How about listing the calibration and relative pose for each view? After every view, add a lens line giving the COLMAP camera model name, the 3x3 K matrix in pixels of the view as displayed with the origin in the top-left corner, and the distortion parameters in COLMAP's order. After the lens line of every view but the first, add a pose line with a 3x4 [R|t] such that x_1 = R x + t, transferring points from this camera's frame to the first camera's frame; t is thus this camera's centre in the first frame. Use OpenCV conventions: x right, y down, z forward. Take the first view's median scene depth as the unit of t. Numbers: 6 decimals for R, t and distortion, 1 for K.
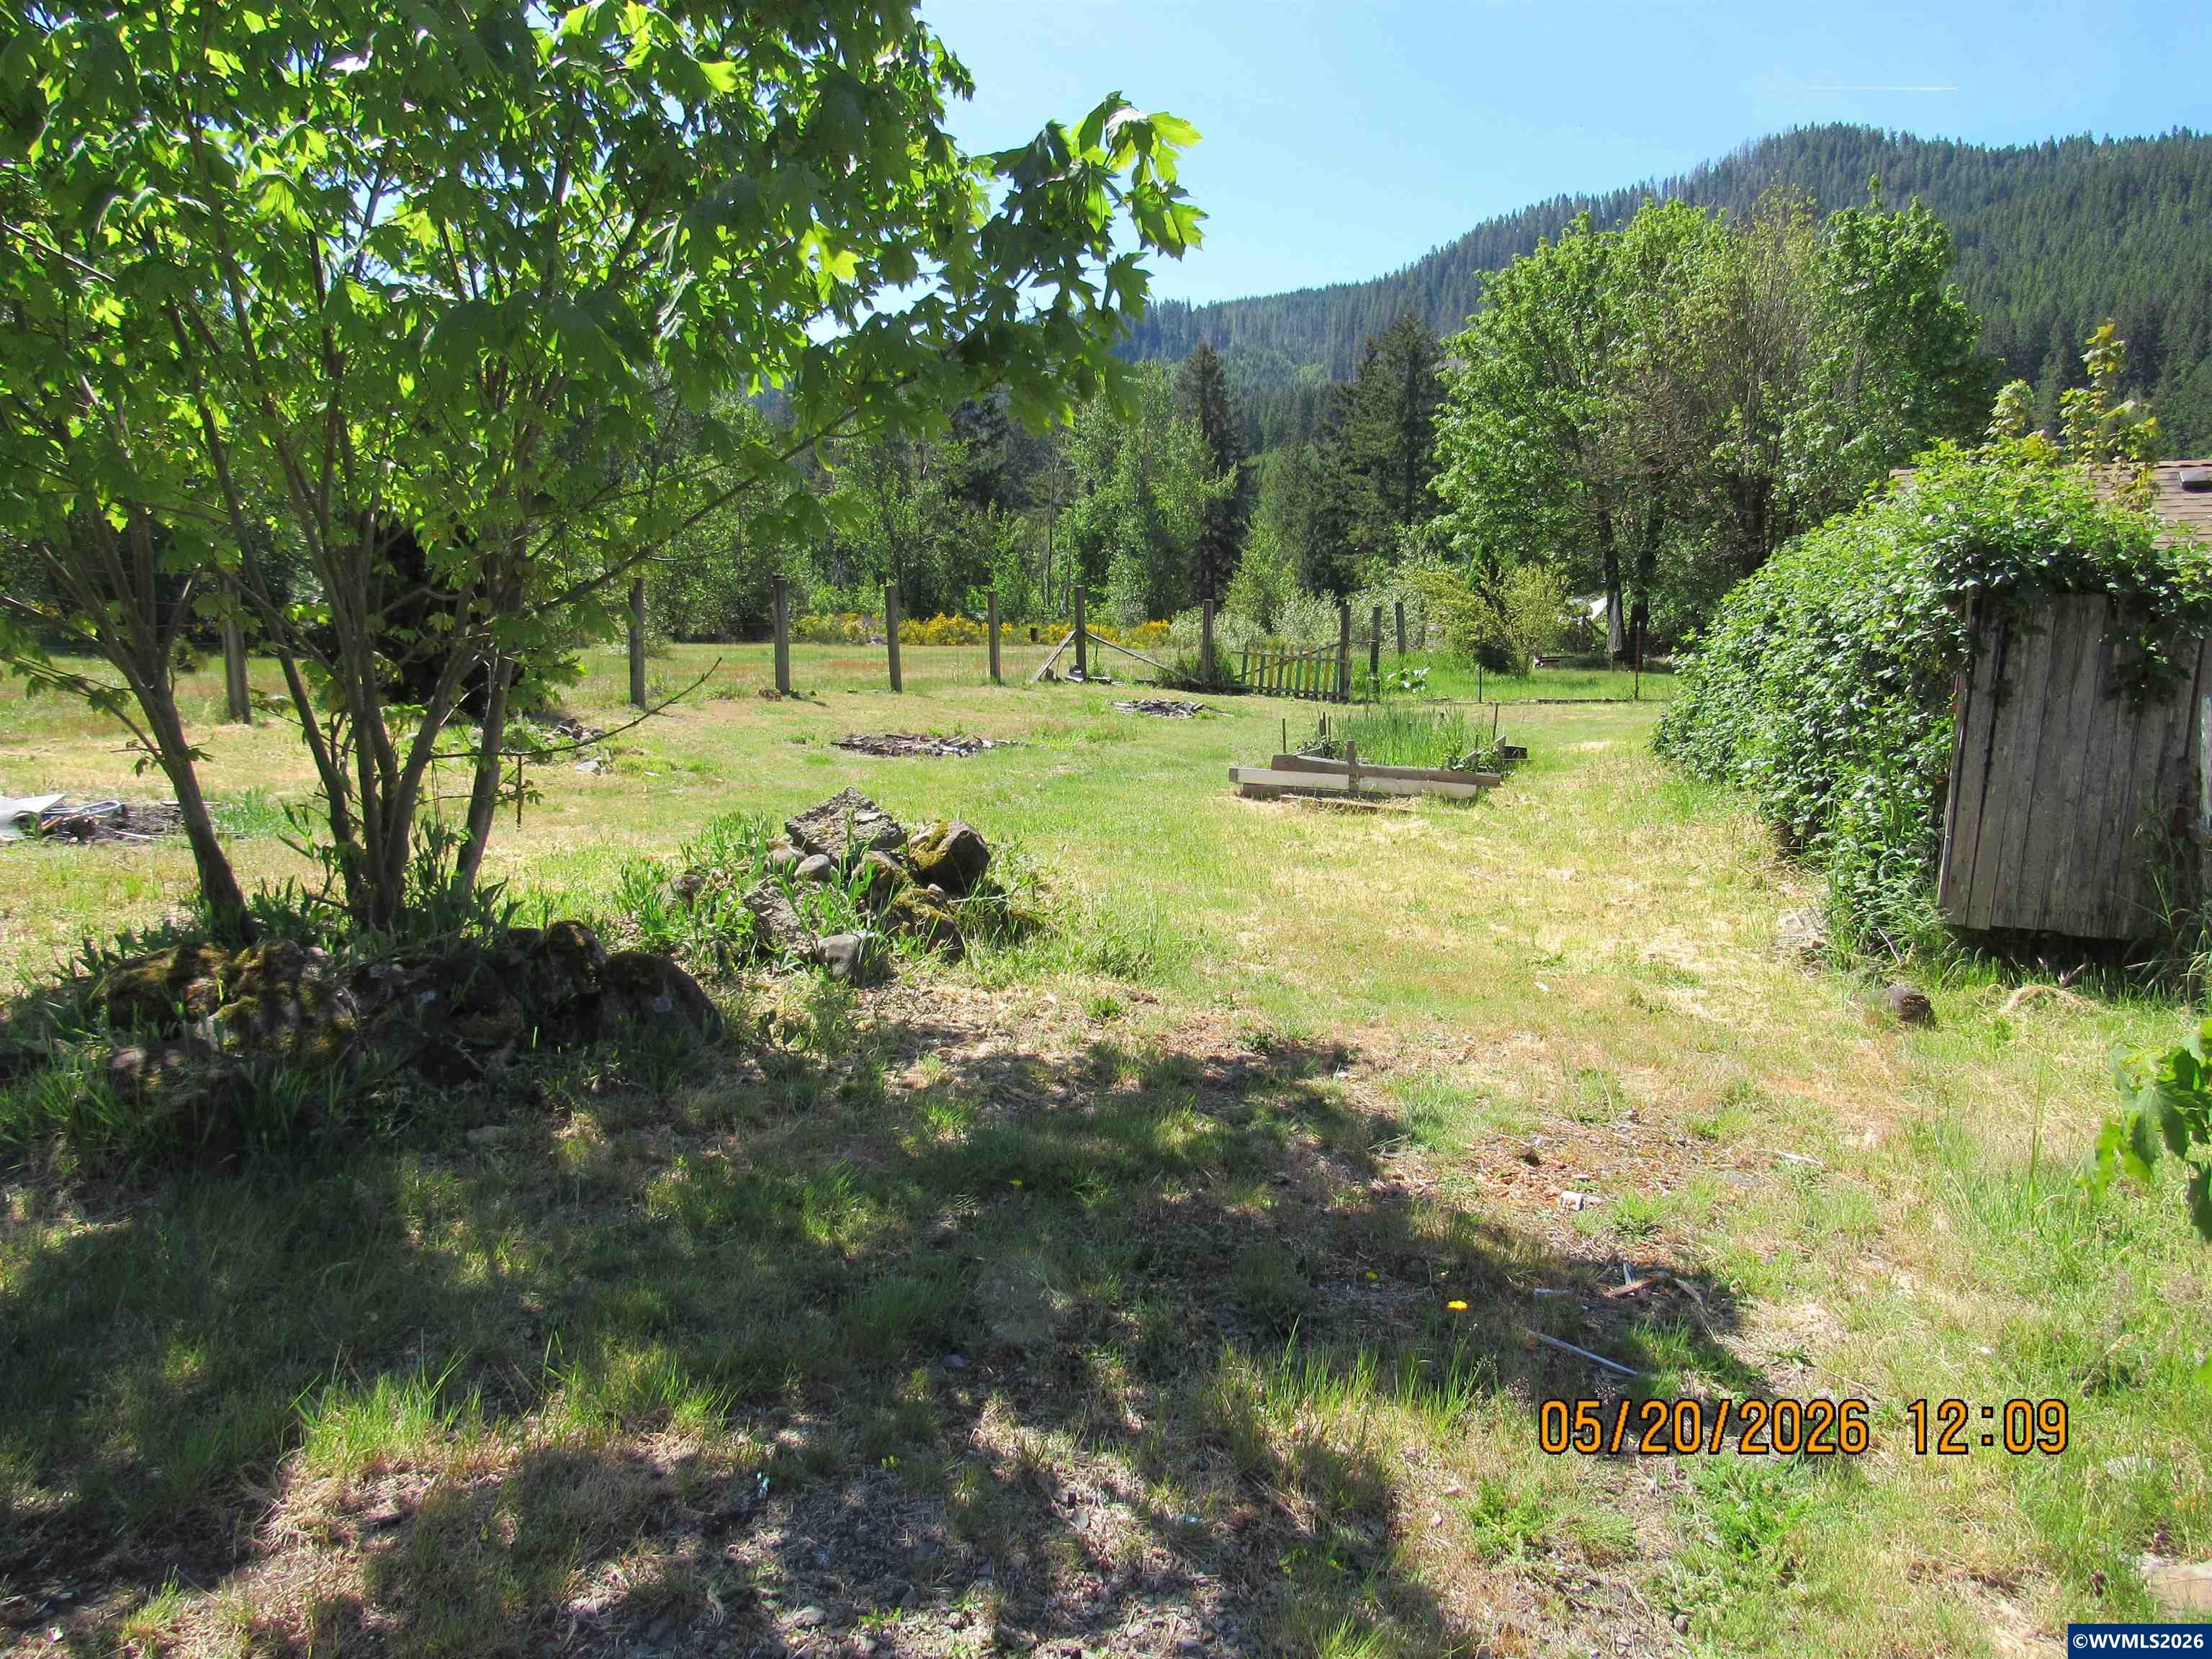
lens RADIAL K [[1571.6, 0, 1119.2], [0, 1571.6, 826.4], [0, 0, 1]] dist [-0.034230, 0.010039]
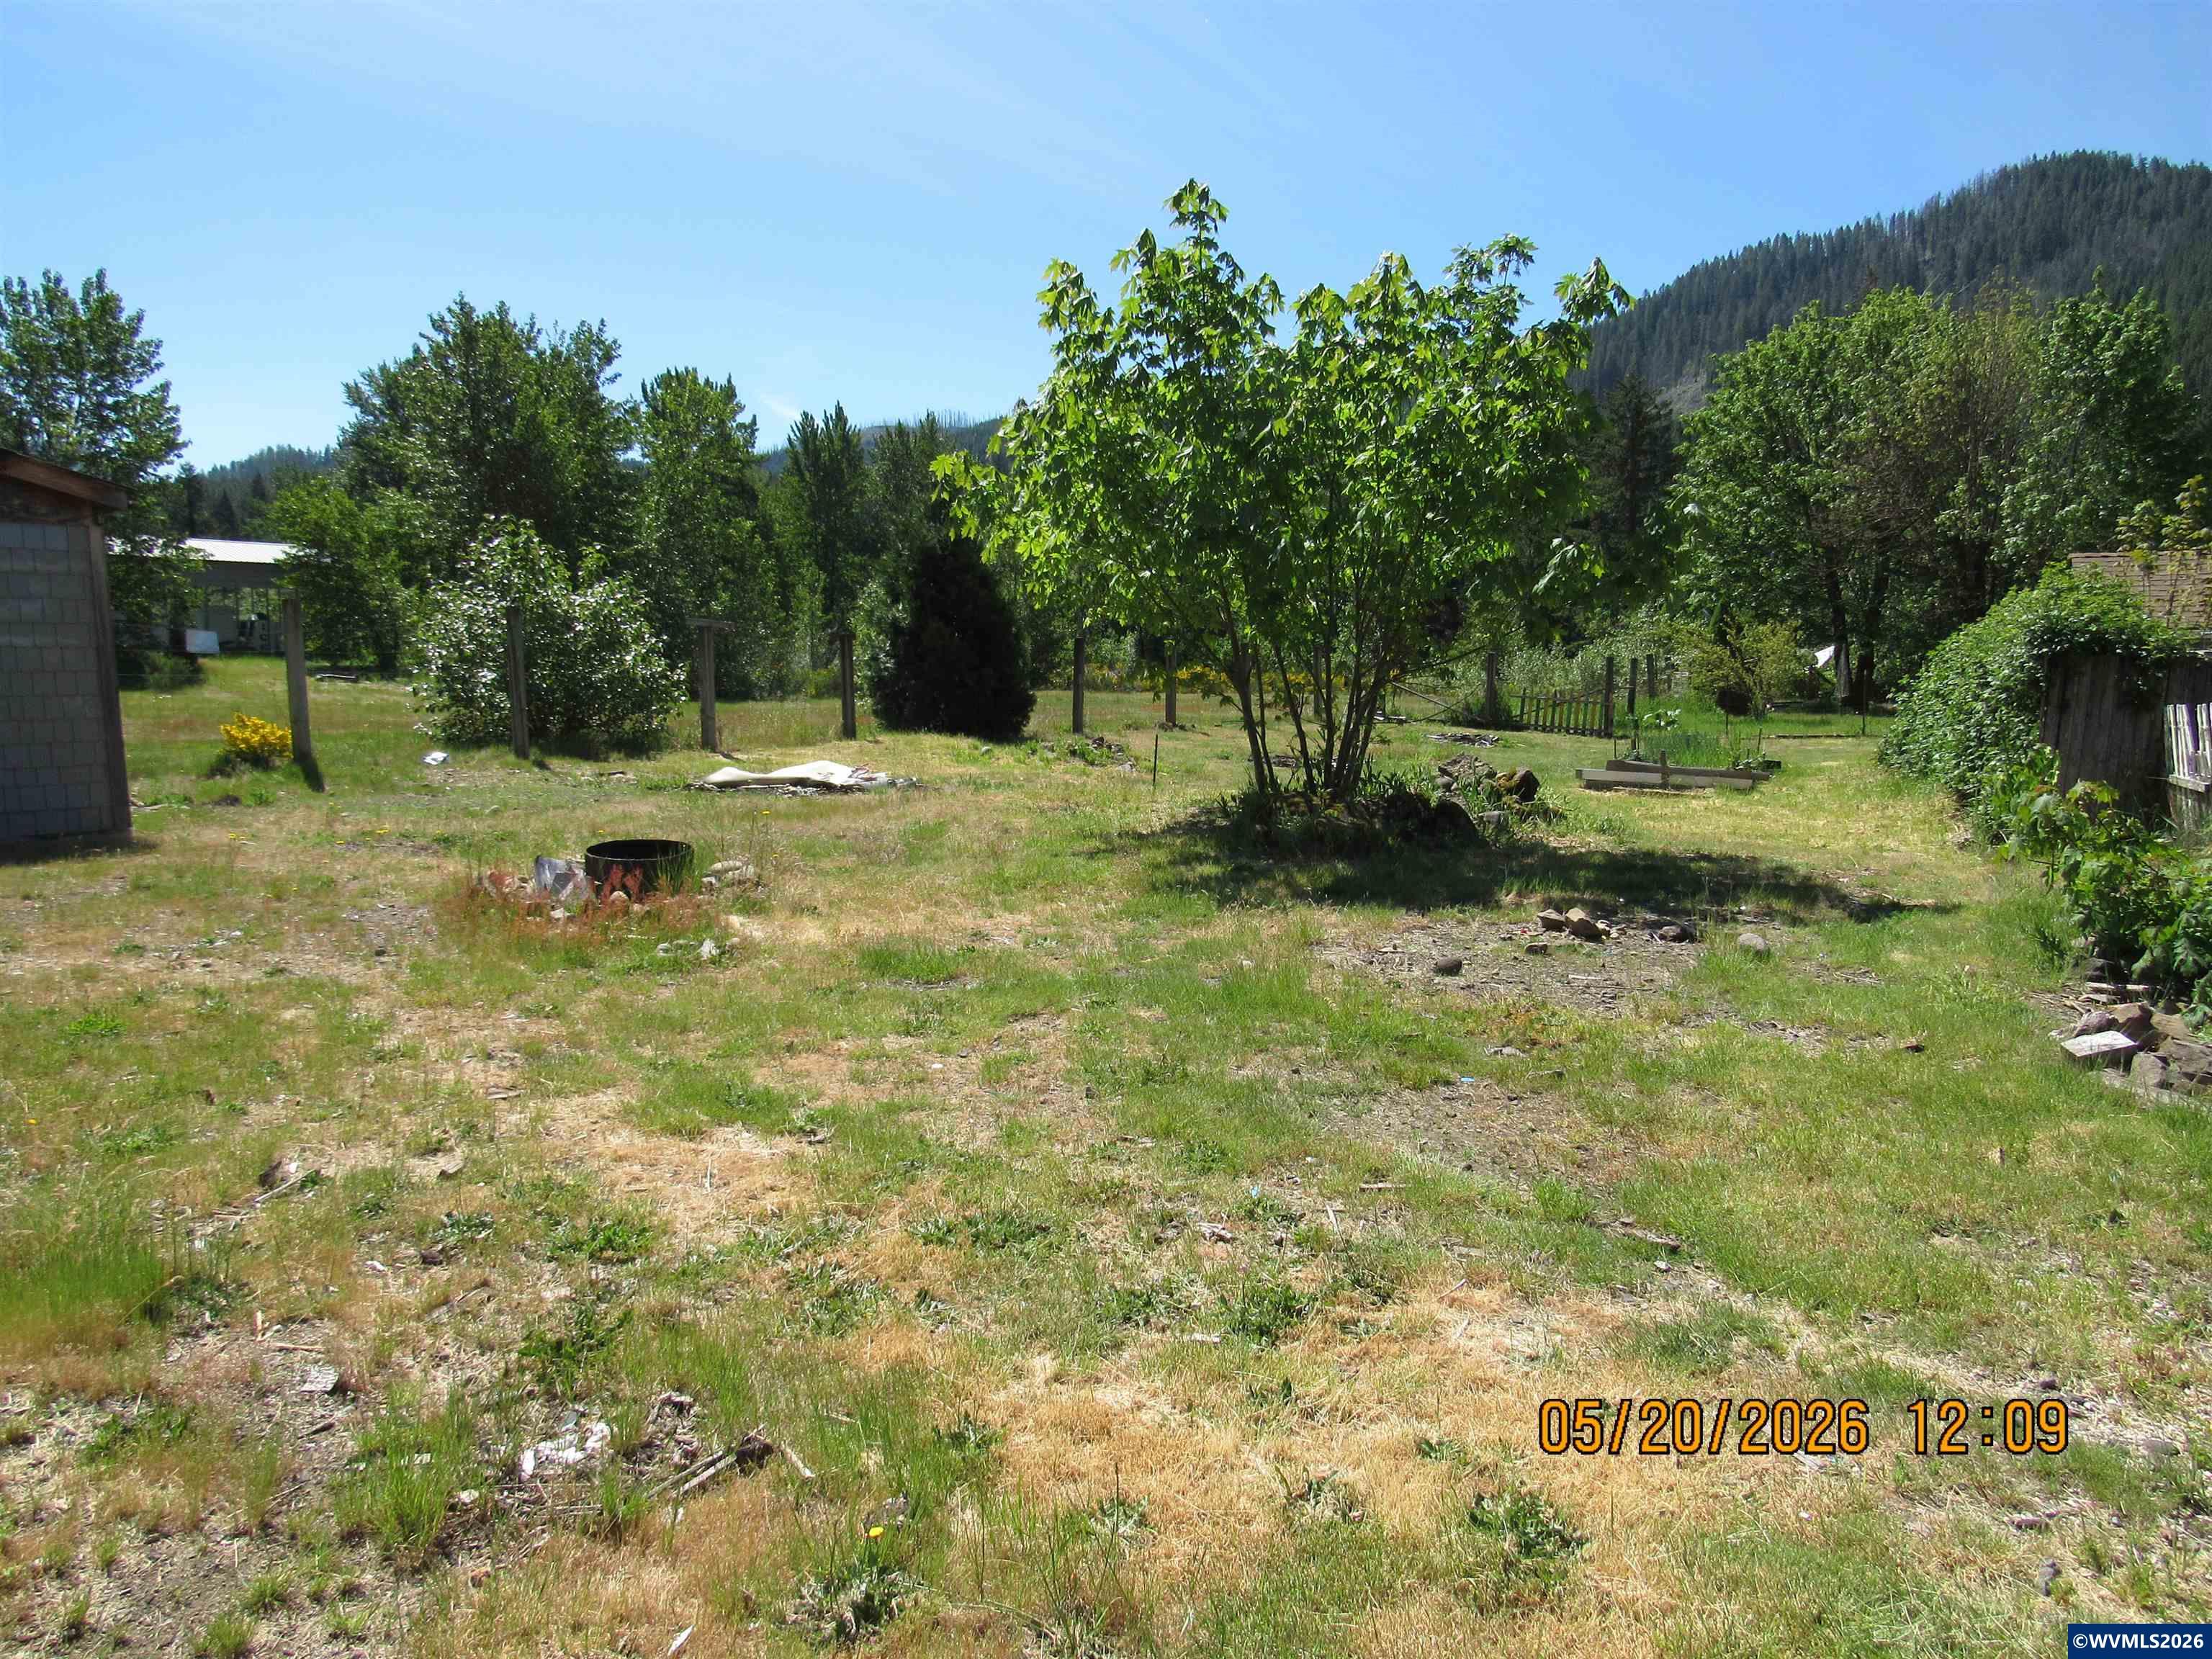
lens RADIAL K [[1557.3, 0, 1068.0], [0, 1557.3, 855.8], [0, 0, 1]] dist [-0.052535, 0.004907]
pose [[0.987665, 0.014284, -0.155931, -0.056690], [-0.016152, 0.999812, -0.010721, 0.022069], [0.155749, 0.013108, 0.987710, -0.167118]]
